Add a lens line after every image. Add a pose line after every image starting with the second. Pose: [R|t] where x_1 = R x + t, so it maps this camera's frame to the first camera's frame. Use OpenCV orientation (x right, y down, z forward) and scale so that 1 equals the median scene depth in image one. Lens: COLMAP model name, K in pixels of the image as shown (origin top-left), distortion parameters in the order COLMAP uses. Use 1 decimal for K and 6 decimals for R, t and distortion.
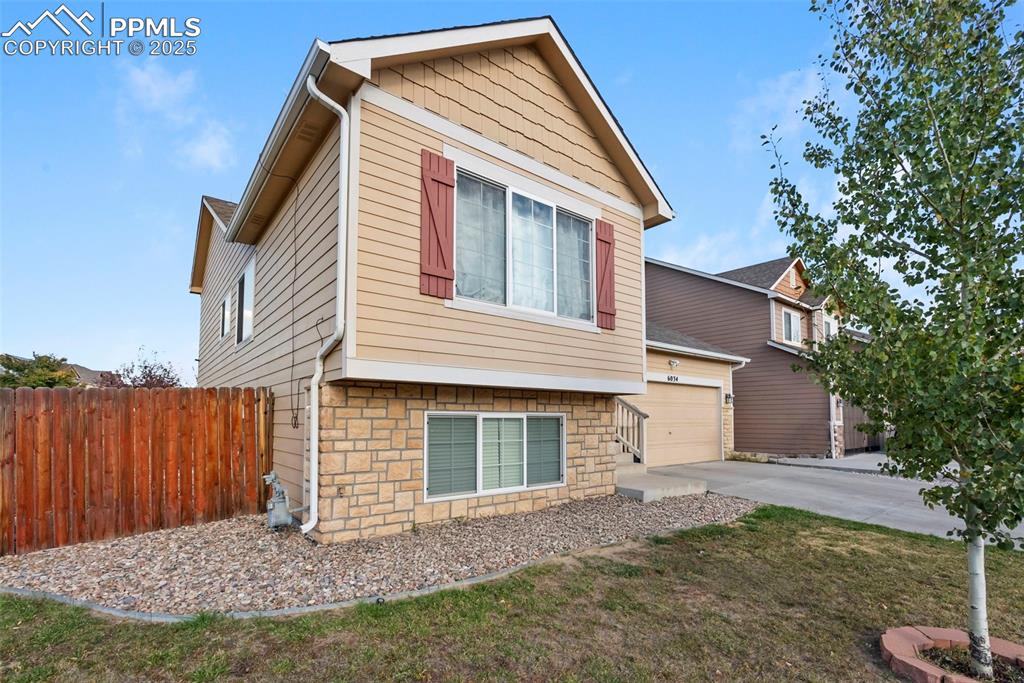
lens RADIAL K [[473.2, 0, 515.1], [0, 473.2, 400.4], [0, 0, 1]] dist [-0.003747, -0.000313]
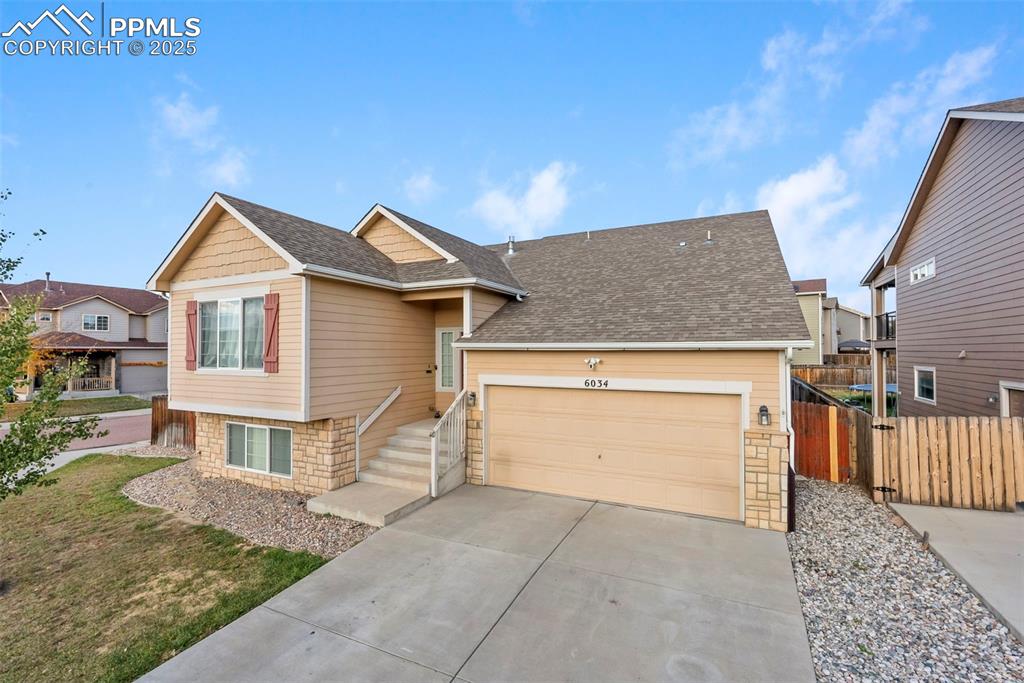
lens RADIAL K [[452.2, 0, 514.7], [0, 452.2, 348.2], [0, 0, 1]] dist [-0.004213, 0.000008]
pose [[0.421257, -0.005627, -0.906924, 1.902688], [0.042341, 0.999012, 0.013469, -0.238392], [0.905952, -0.044074, 0.421080, 1.231690]]
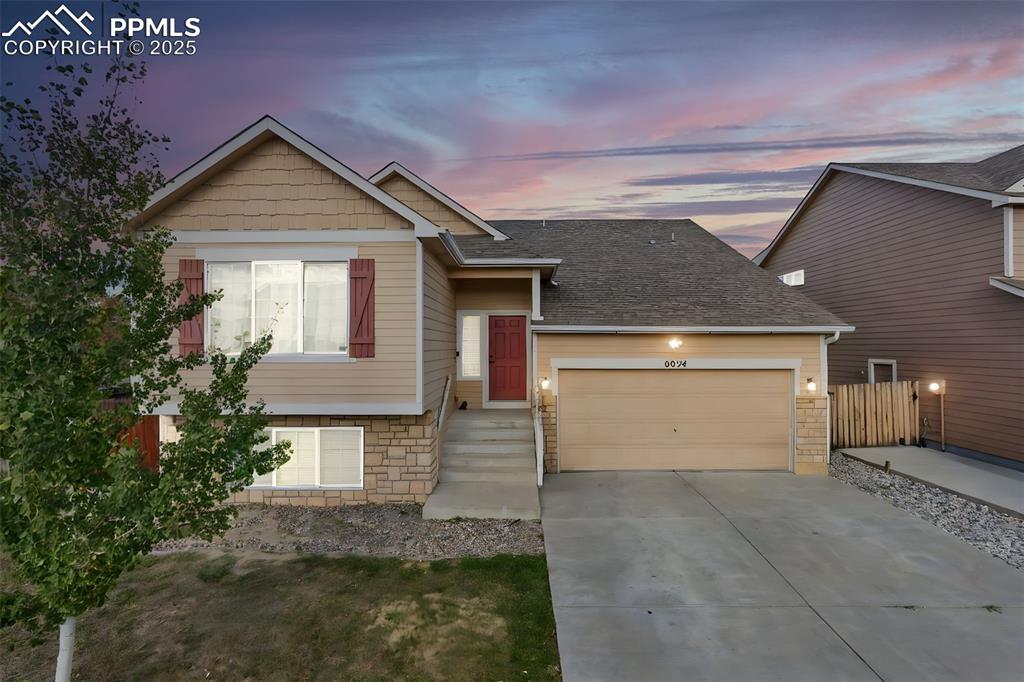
lens RADIAL K [[482.9, 0, 515.1], [0, 482.9, 347.8], [0, 0, 1]] dist [-0.004260, -0.000277]
pose [[0.773511, 0.003251, -0.633774, 1.336376], [0.028906, 0.998765, 0.040402, -0.236837], [0.633123, -0.049571, 0.772462, 0.400445]]
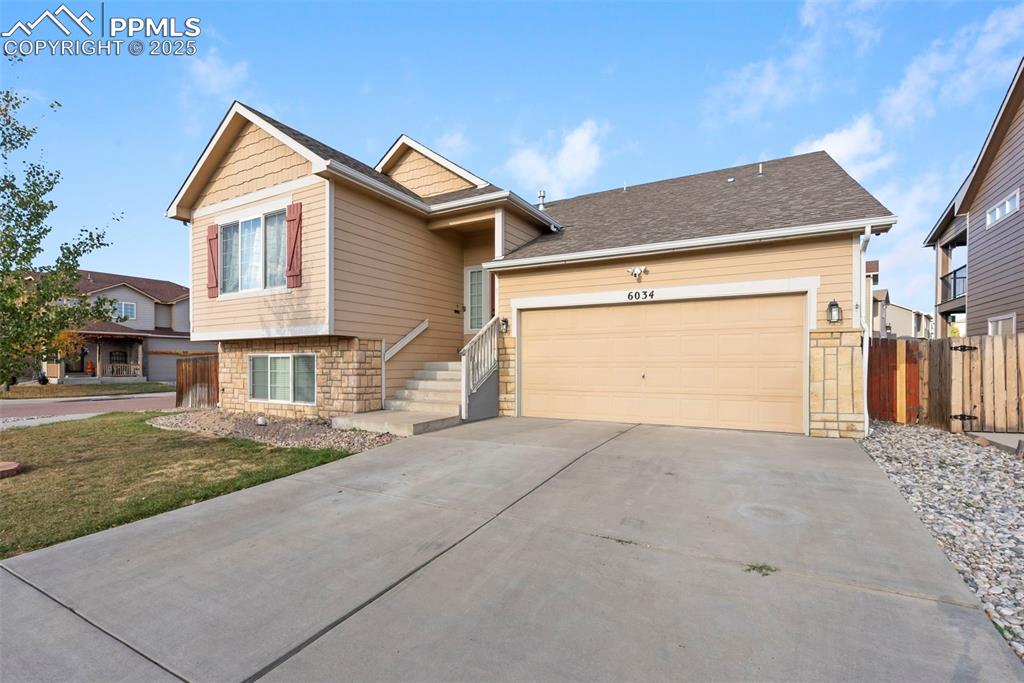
lens RADIAL K [[463.2, 0, 516.4], [0, 463.2, 374.0], [0, 0, 1]] dist [-0.004789, -0.000179]
pose [[0.378383, 0.019578, -0.925442, 1.822583], [0.038818, 0.998561, 0.036996, 0.072104], [0.924835, -0.049923, 0.377078, 1.211873]]
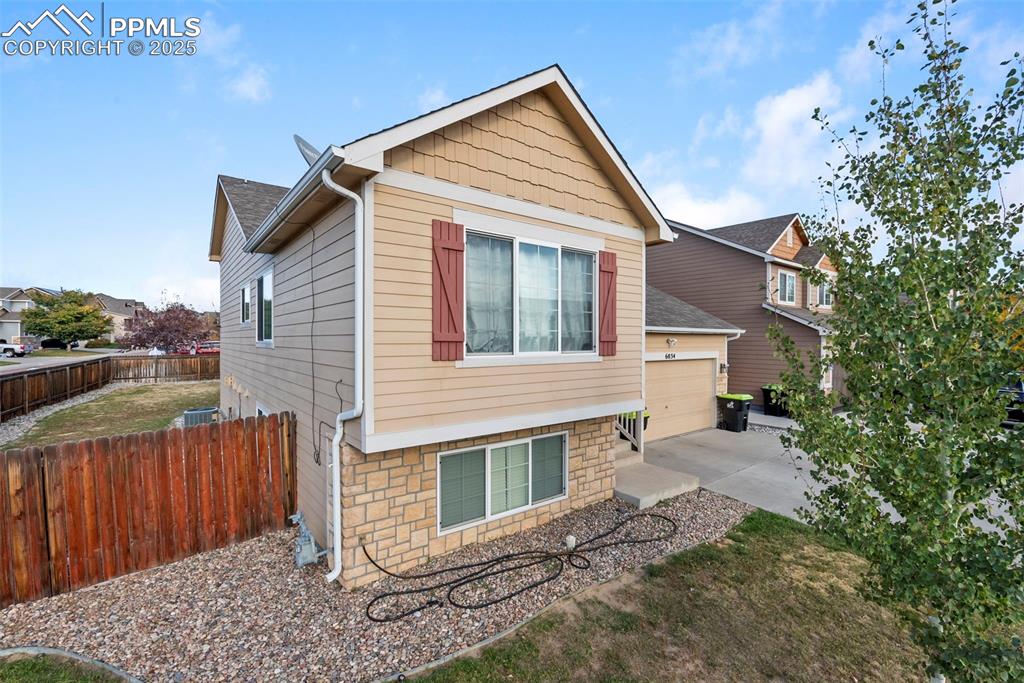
lens RADIAL K [[452.2, 0, 514.7], [0, 452.2, 348.2], [0, 0, 1]] dist [-0.004213, 0.000008]
pose [[0.999951, 0.002765, -0.009516, -0.005701], [-0.002147, 0.997930, 0.064270, -0.263335], [0.009674, -0.064247, 0.997887, -0.007823]]
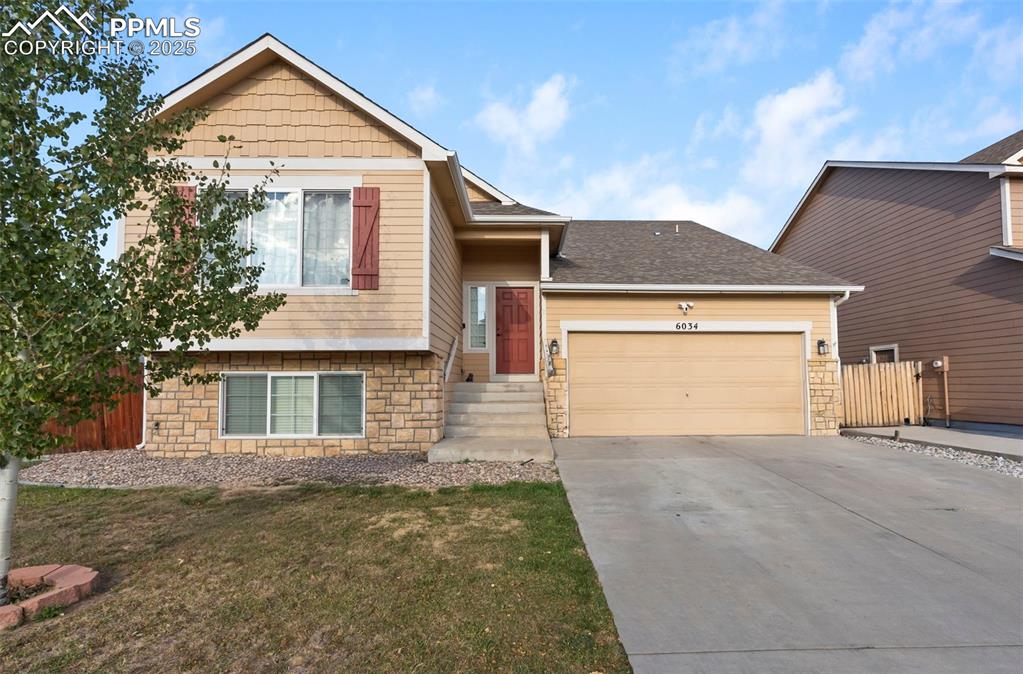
lens RADIAL K [[472.5, 0, 531.8], [0, 472.5, 372.2], [0, 0, 1]] dist [-0.004229, -0.000762]
pose [[0.794607, -0.019221, -0.606820, 1.259561], [0.029190, 0.999552, 0.006564, 0.038905], [0.606422, -0.022929, 0.794812, 0.437315]]
